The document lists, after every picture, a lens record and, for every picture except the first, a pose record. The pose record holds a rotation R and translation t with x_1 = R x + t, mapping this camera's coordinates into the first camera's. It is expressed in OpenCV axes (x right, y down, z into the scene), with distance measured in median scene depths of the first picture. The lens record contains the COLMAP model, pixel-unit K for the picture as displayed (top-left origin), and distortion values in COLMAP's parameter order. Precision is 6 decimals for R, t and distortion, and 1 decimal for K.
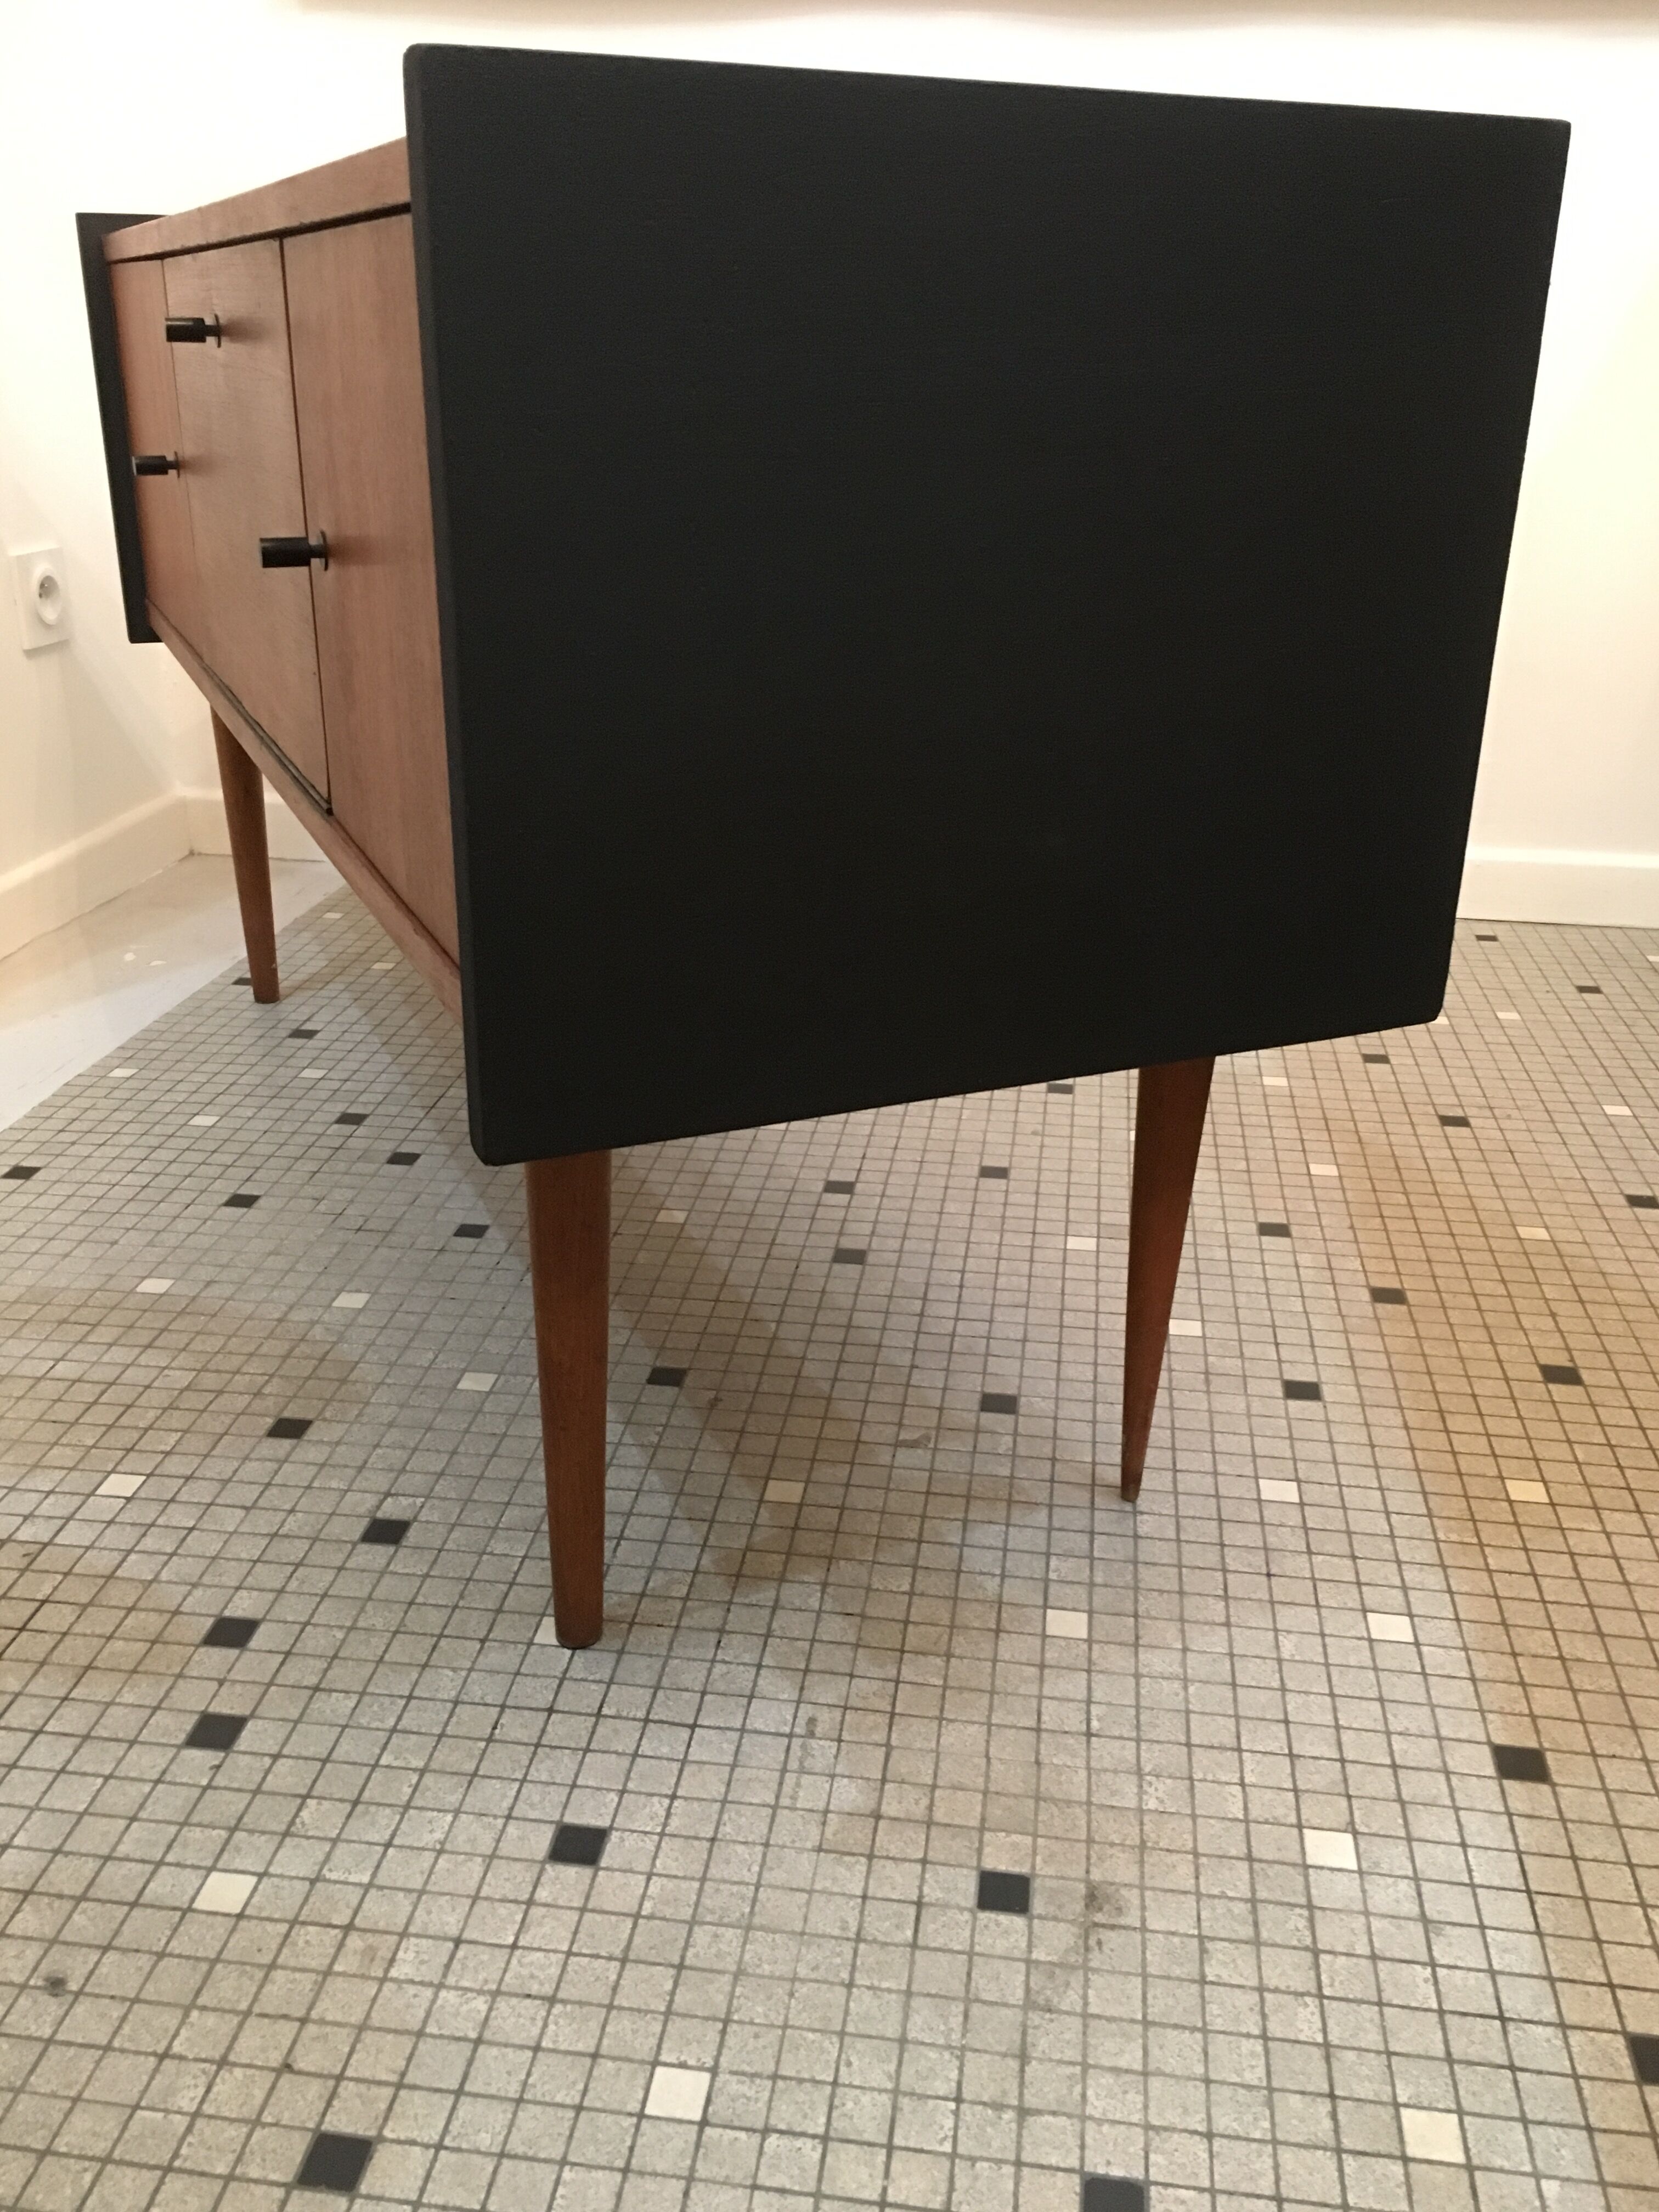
lens RADIAL K [[1919.6, 0, 829.2], [0, 1919.6, 1107.6], [0, 0, 1]] dist [0.020119, -0.023031]
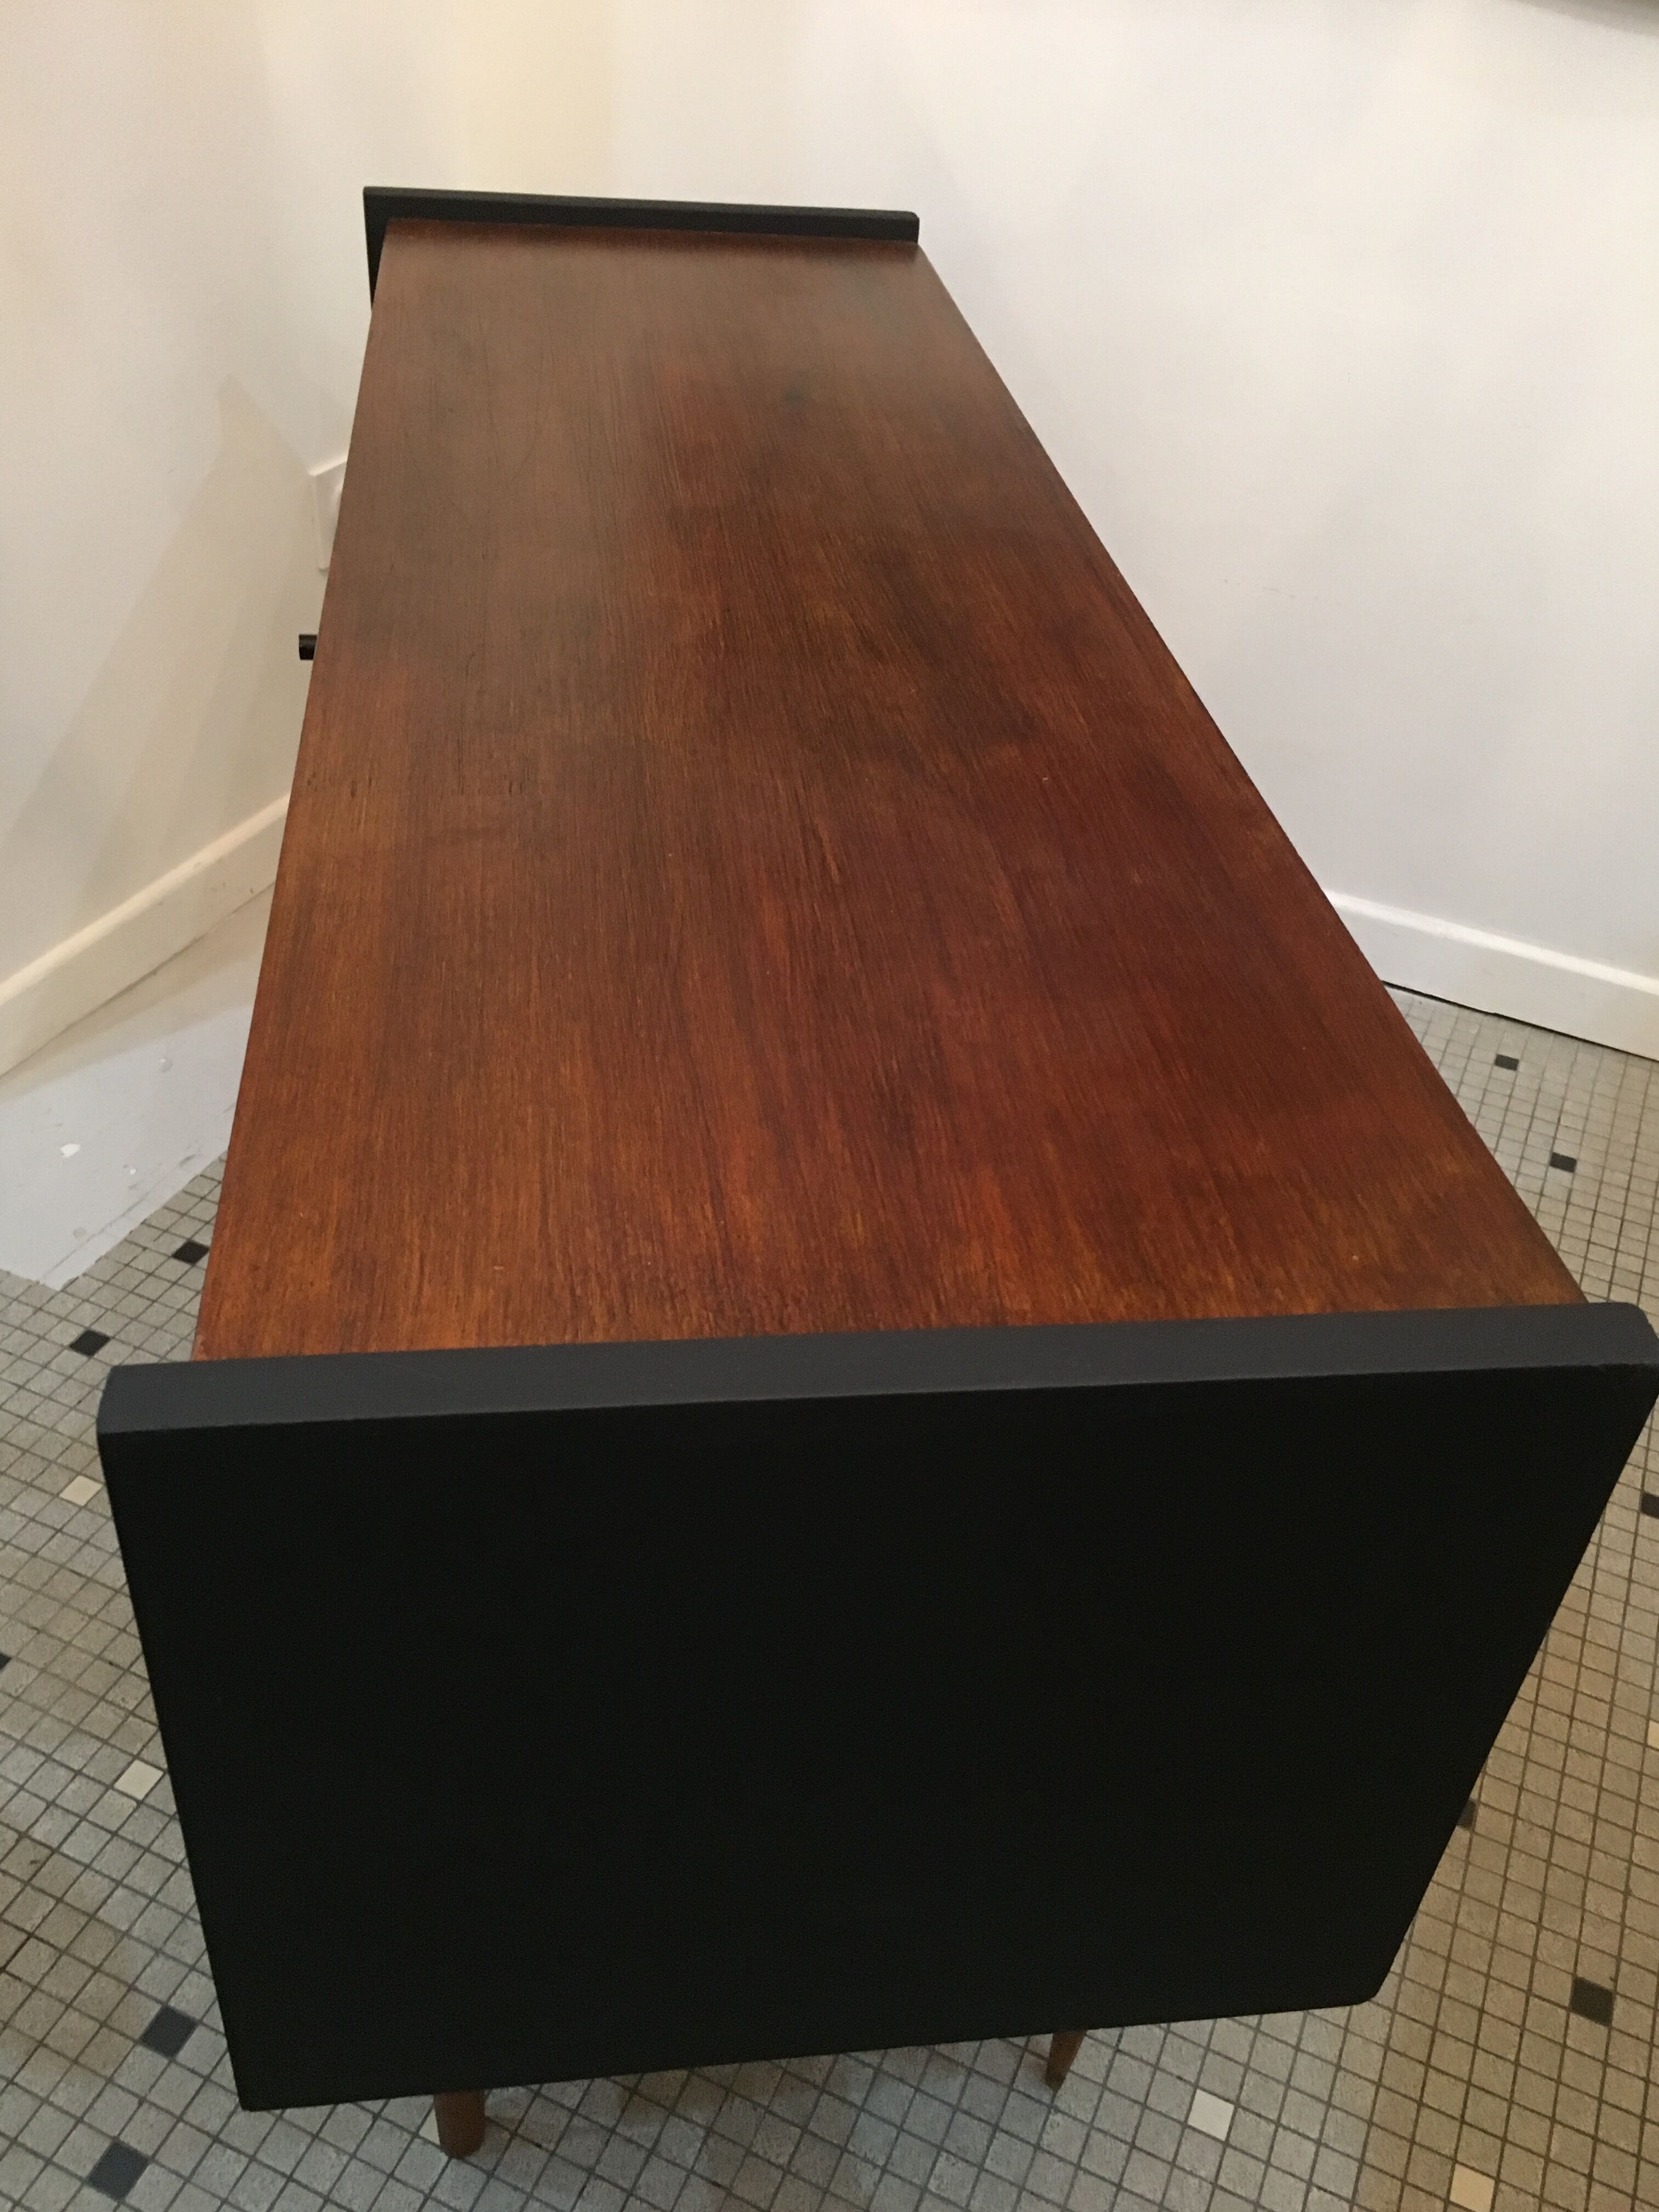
lens RADIAL K [[1919.6, 0, 830.1], [0, 1919.6, 1106.5], [0, 0, 1]] dist [0.020119, -0.023031]
pose [[0.958861, 0.215090, -0.185261, 0.125236], [-0.162750, 0.951234, 0.262043, -0.521672], [0.232589, -0.221111, 0.947107, 0.154906]]
